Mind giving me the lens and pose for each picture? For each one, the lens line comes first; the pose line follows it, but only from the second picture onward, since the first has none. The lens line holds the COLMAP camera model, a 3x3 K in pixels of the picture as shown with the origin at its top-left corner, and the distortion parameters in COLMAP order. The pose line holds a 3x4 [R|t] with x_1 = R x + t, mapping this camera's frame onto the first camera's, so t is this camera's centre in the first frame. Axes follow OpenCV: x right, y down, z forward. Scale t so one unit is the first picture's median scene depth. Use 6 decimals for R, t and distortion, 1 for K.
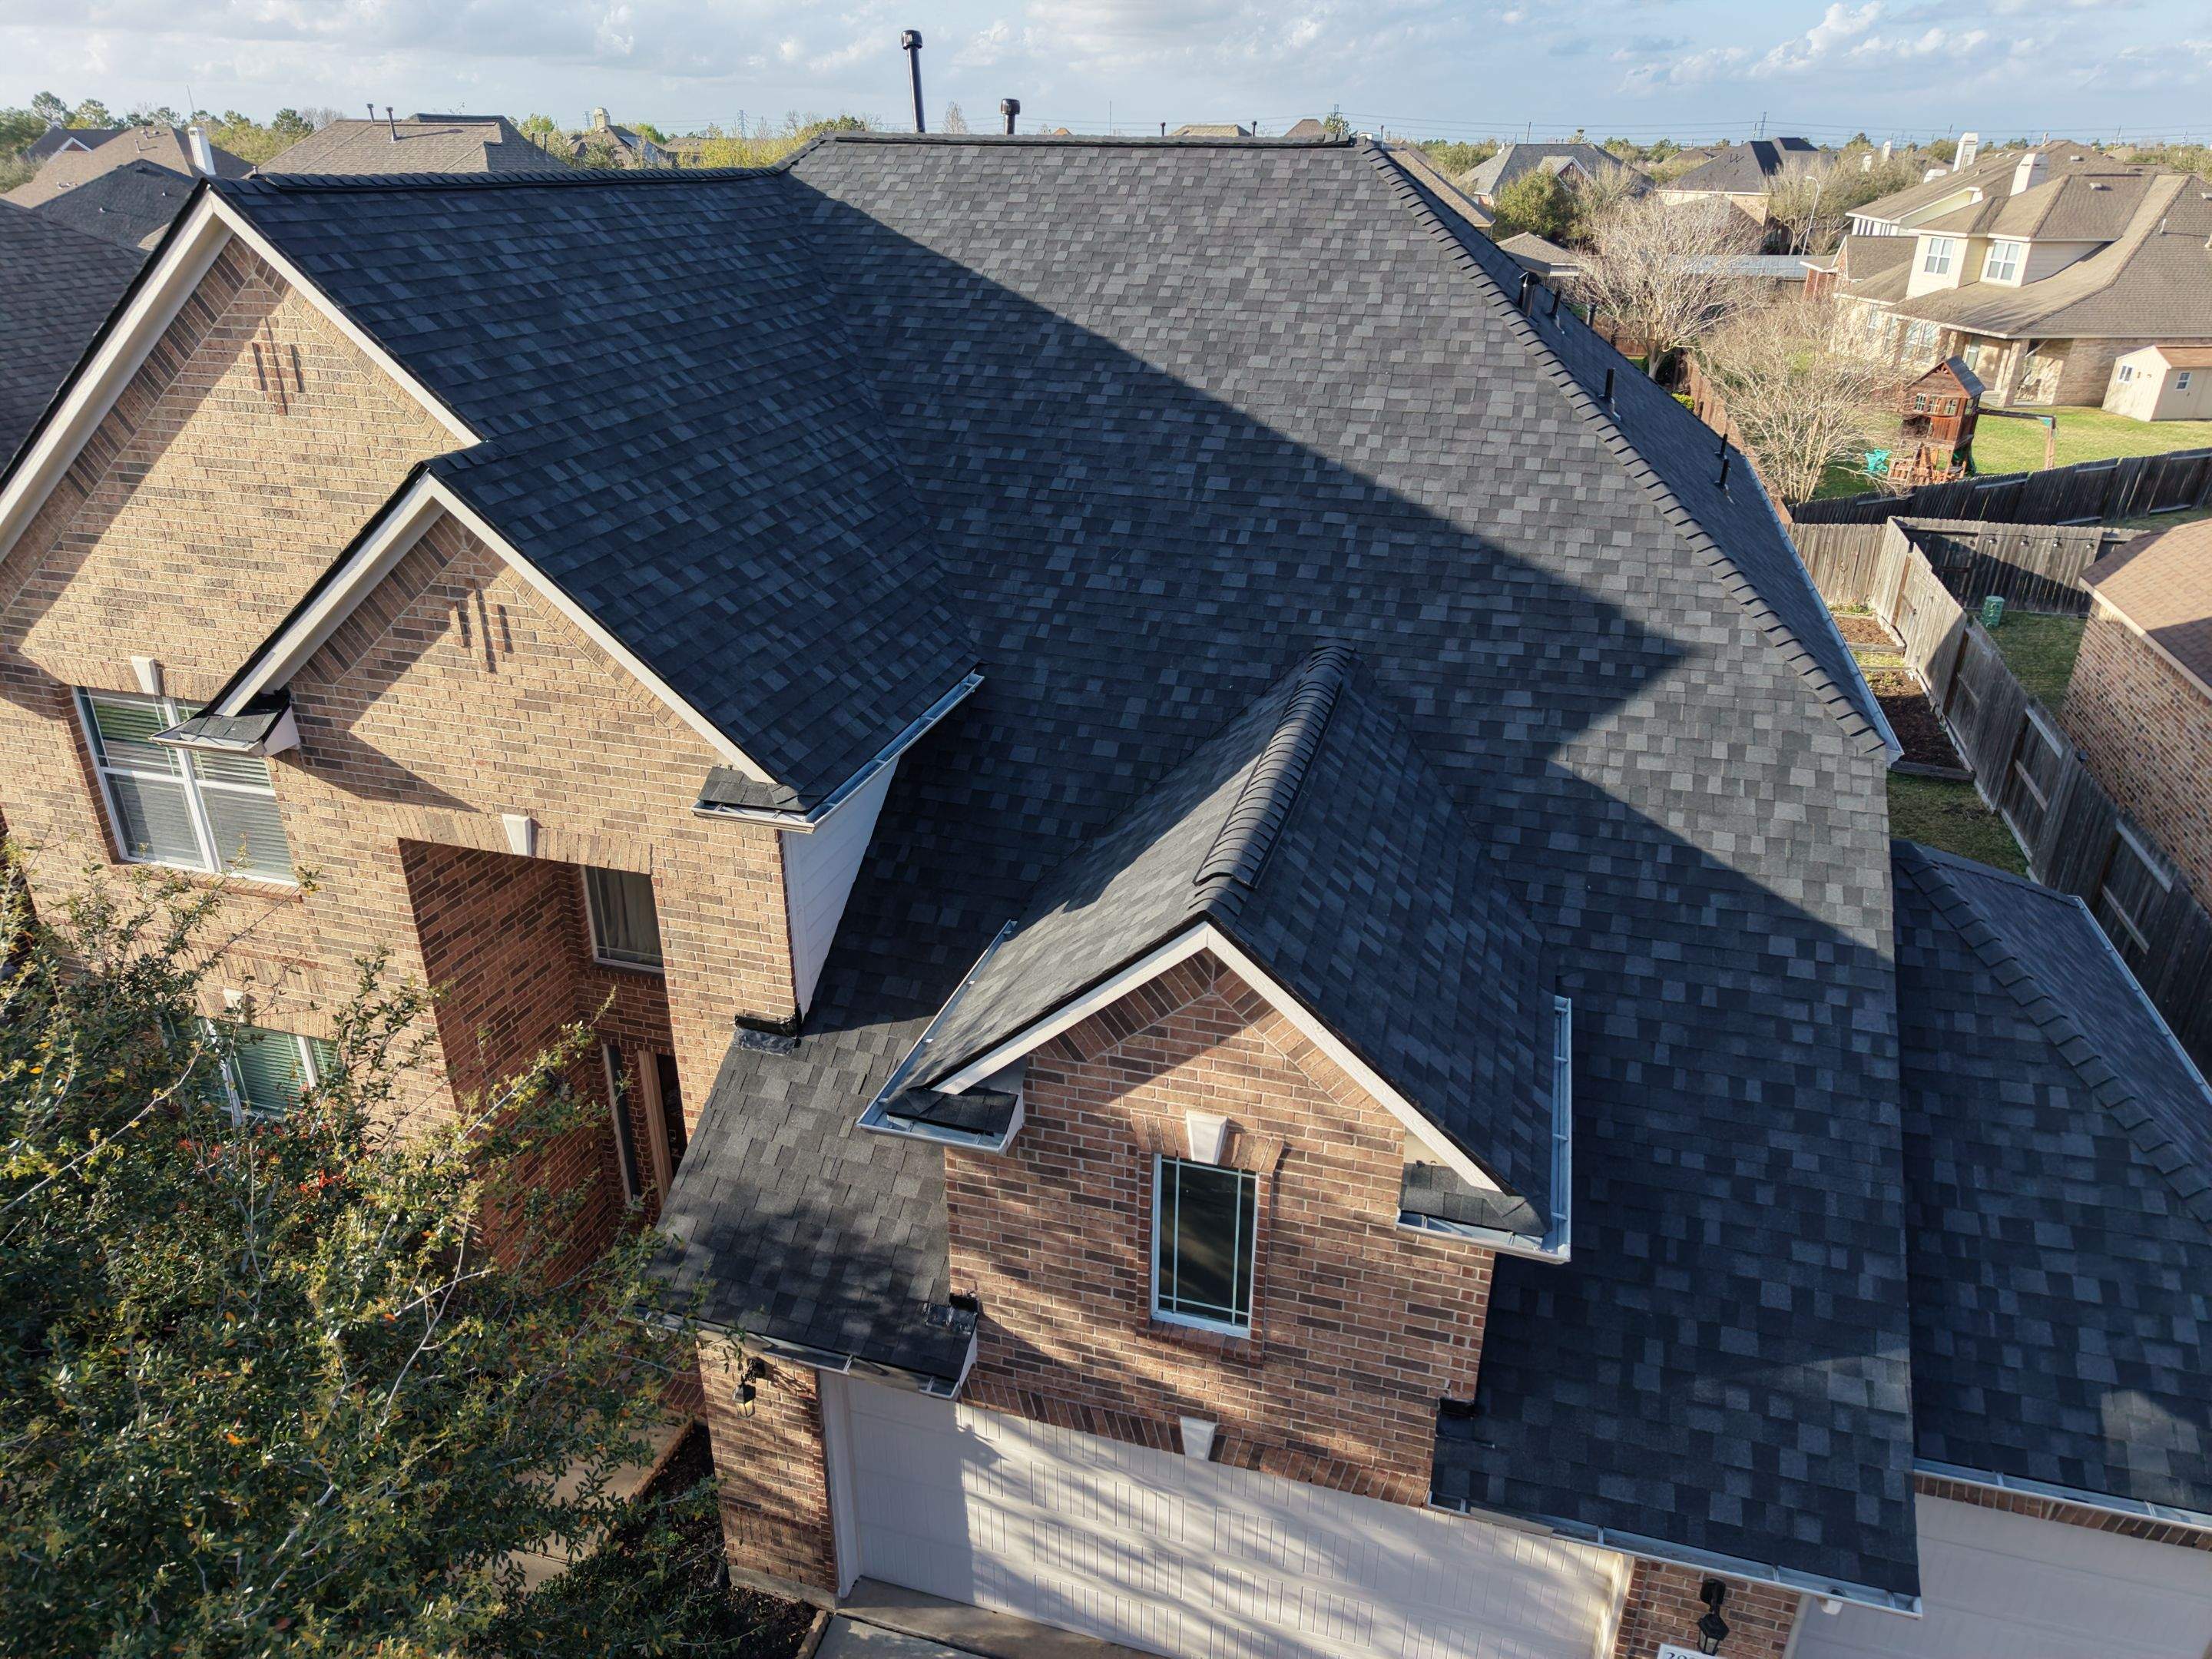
lens RADIAL K [[1491.0, 0, 1107.5], [0, 1491.0, 836.0], [0, 0, 1]] dist [-0.002952, 0.004535]
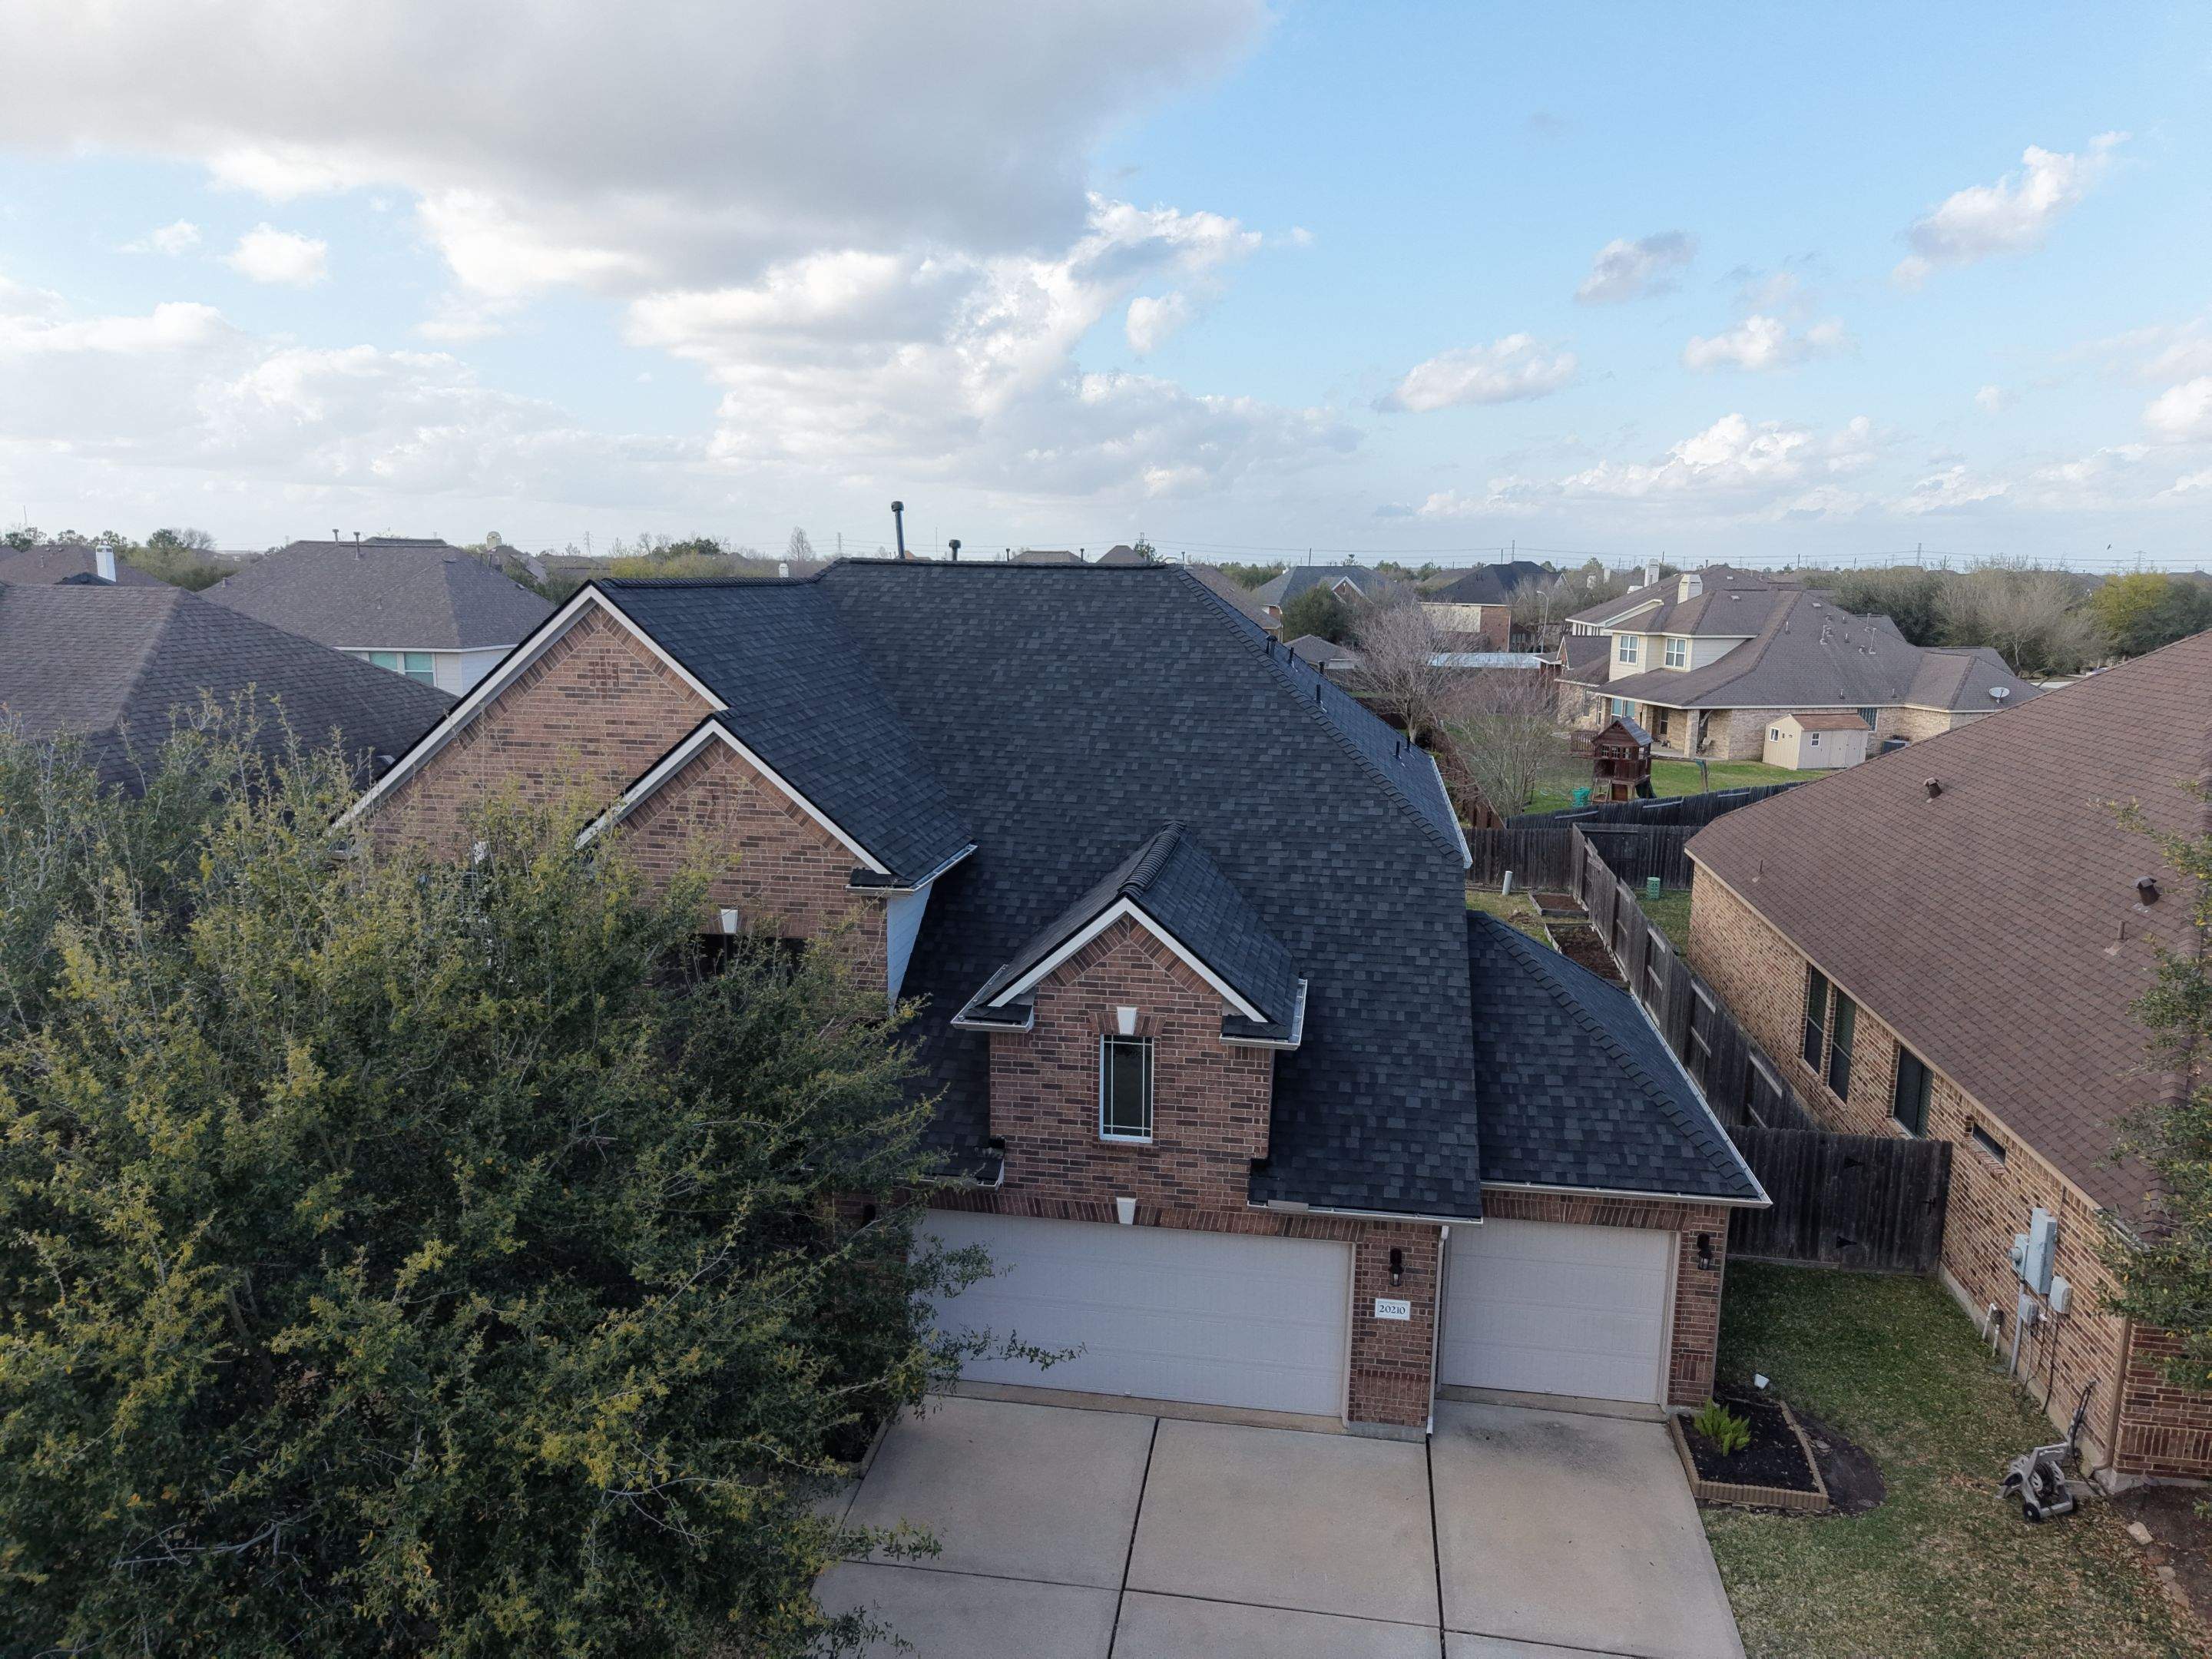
lens RADIAL K [[1476.8, 0, 1105.5], [0, 1476.8, 833.6], [0, 0, 1]] dist [0.031635, -0.028644]
pose [[0.993575, -0.015128, 0.112157, -0.143297], [0.042911, 0.967382, -0.249661, 0.356634], [-0.104722, 0.252870, 0.961816, -0.772240]]
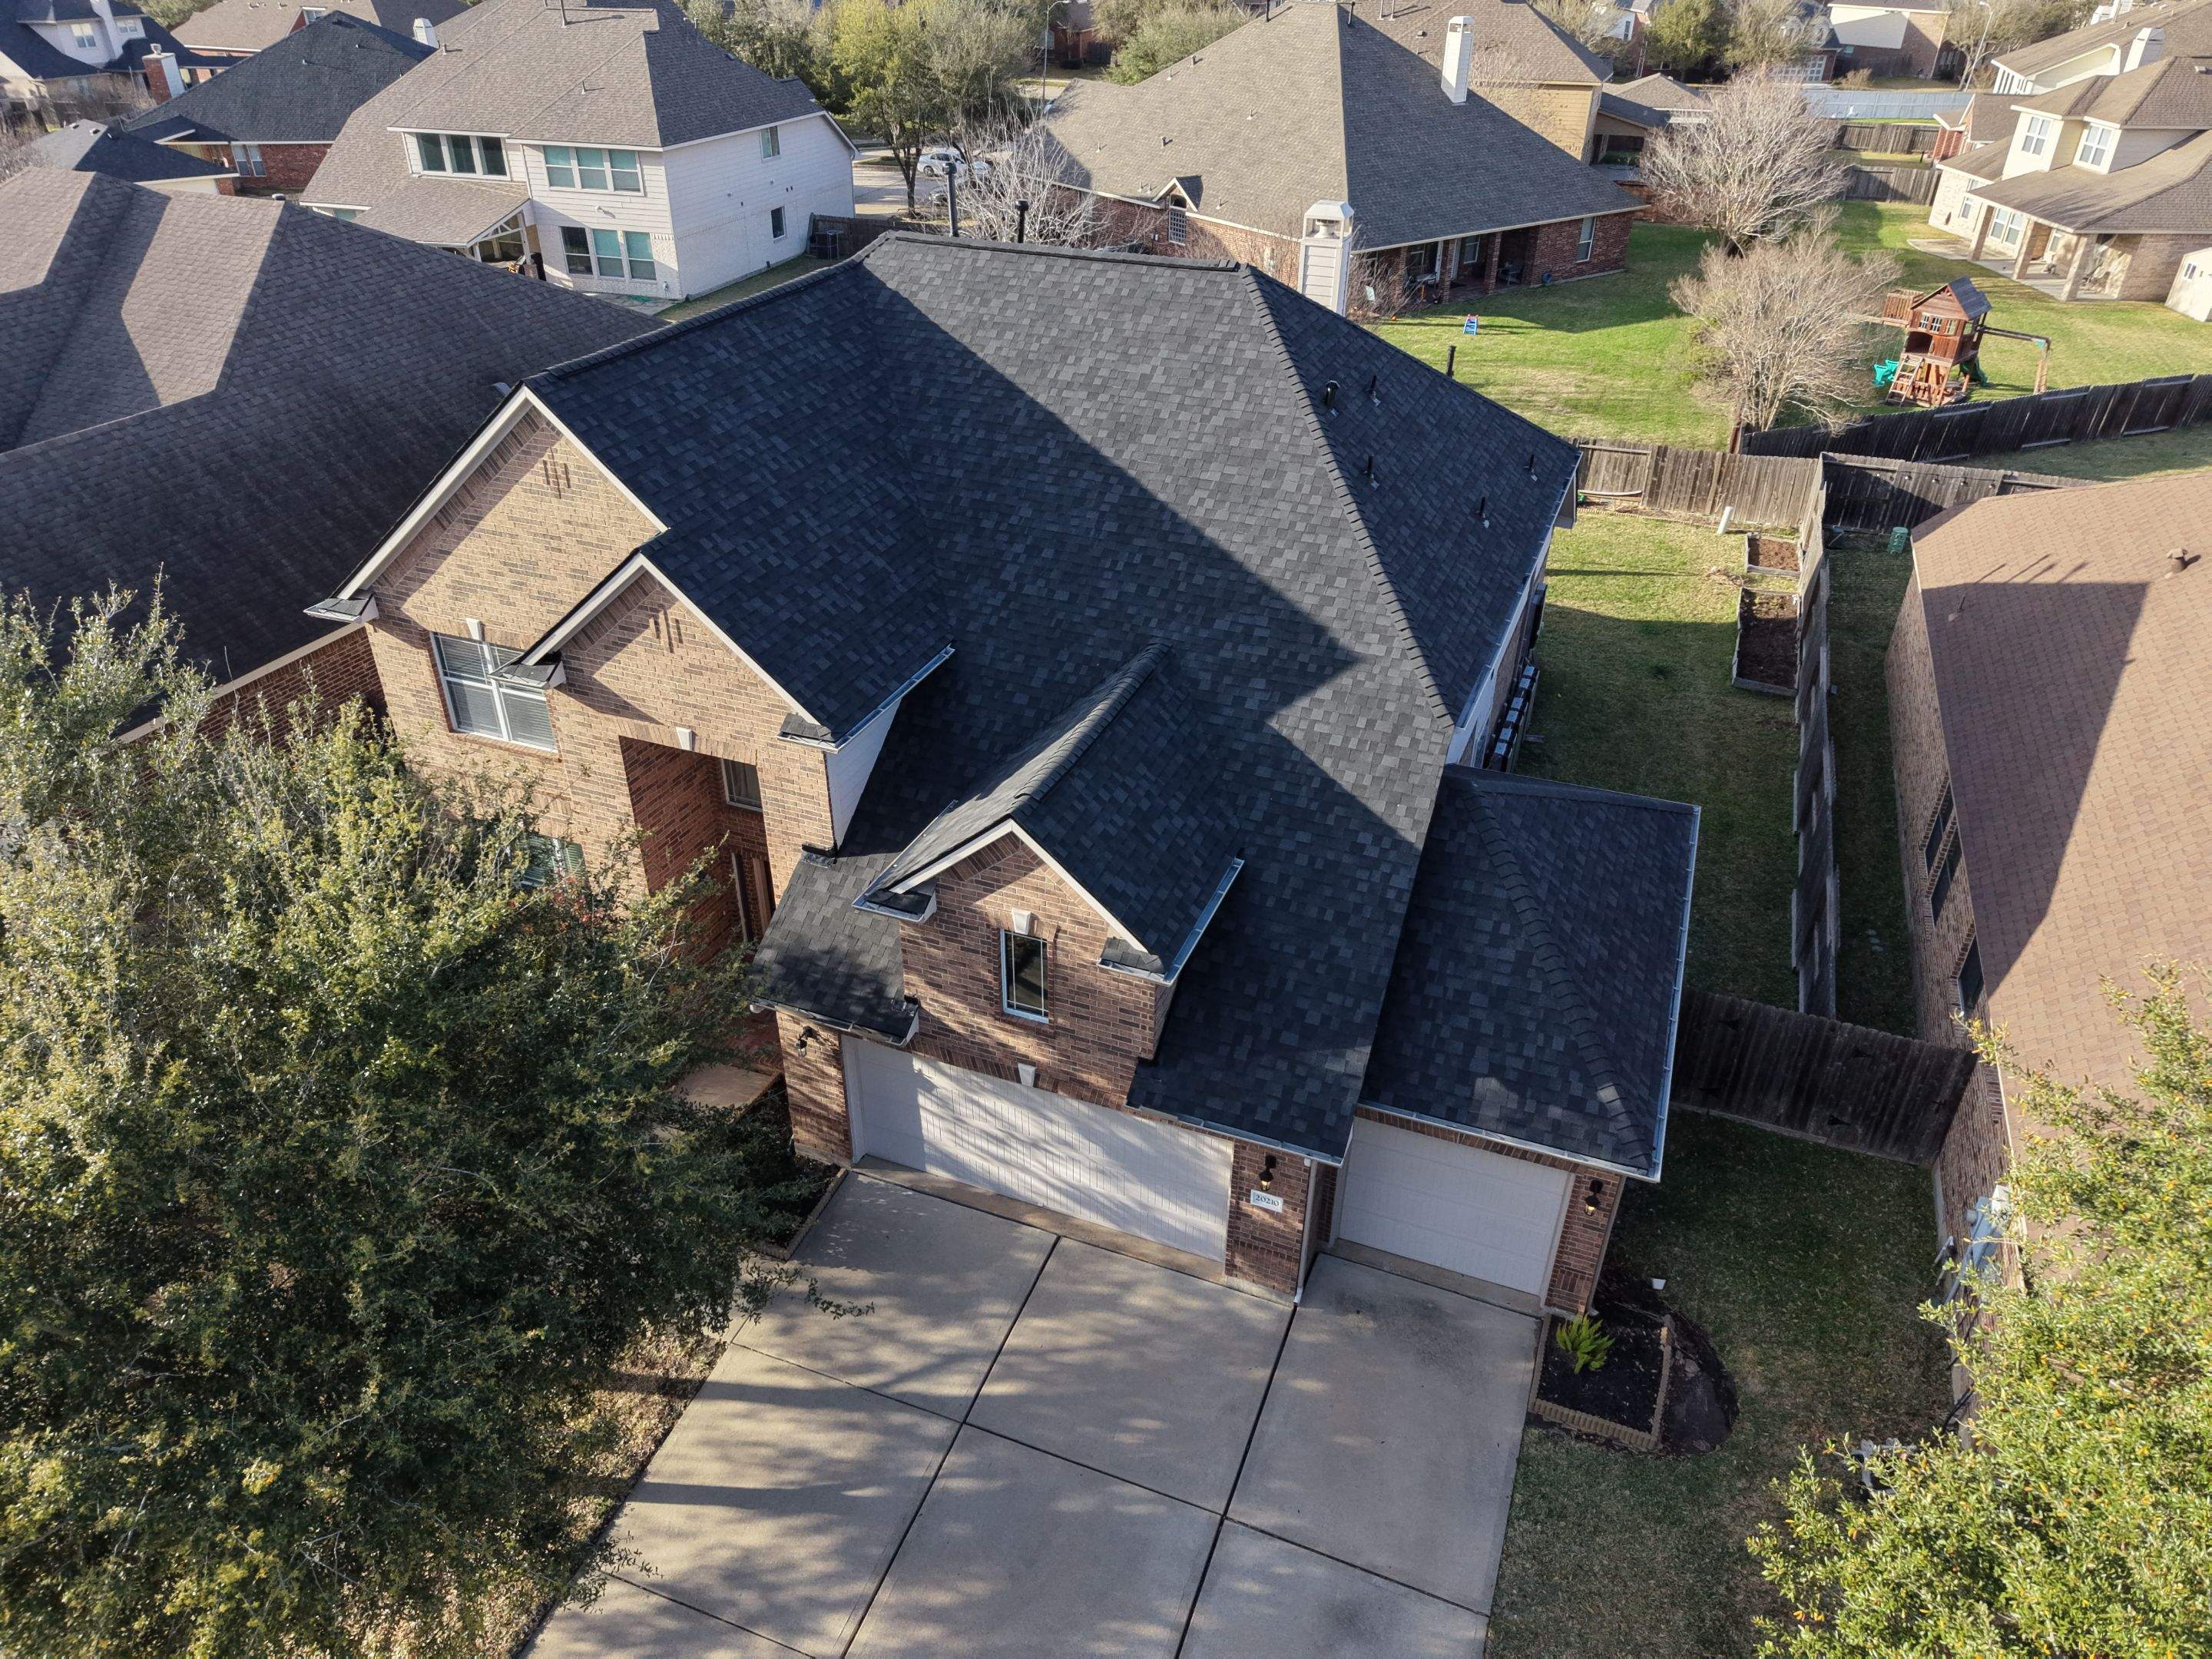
lens RADIAL K [[1479.0, 0, 1105.3], [0, 1479.0, 832.4], [0, 0, 1]] dist [0.026167, -0.020432]
pose [[0.995008, 0.052462, -0.084894, 0.268036], [-0.041723, 0.991446, 0.123671, -0.130740], [0.090655, -0.119512, 0.988685, -0.738492]]
